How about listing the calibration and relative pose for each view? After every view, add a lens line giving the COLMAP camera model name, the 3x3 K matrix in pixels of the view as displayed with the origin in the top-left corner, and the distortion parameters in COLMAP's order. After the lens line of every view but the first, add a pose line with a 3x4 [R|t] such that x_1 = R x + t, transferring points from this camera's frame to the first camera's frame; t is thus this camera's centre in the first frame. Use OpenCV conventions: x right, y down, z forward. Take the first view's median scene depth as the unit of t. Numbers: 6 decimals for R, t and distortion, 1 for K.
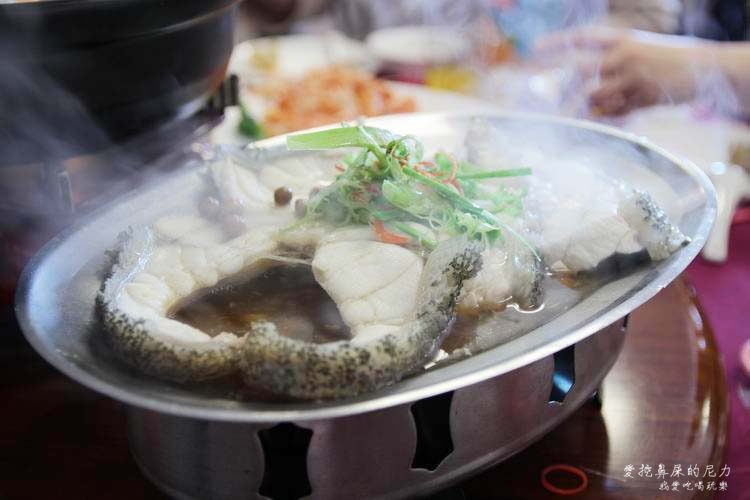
lens RADIAL K [[1111.8, 0, 375.4], [0, 1111.8, 250.2], [0, 0, 1]] dist [-0.012090, 0.000000]
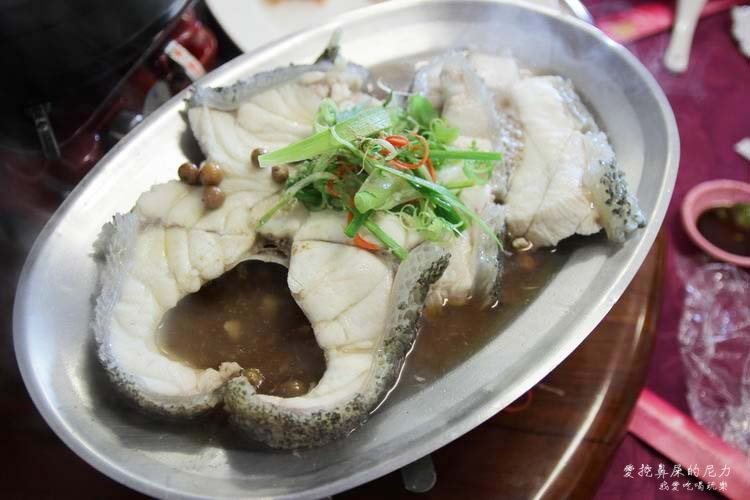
lens RADIAL K [[946.5, 0, 374.4], [0, 946.5, 250.0], [0, 0, 1]] dist [-0.016211, 0.000000]
pose [[0.999991, 0.001448, 0.003969, 0.022078], [-0.003087, 0.891823, 0.452373, -0.417594], [-0.002885, -0.452382, 0.891820, 0.200868]]
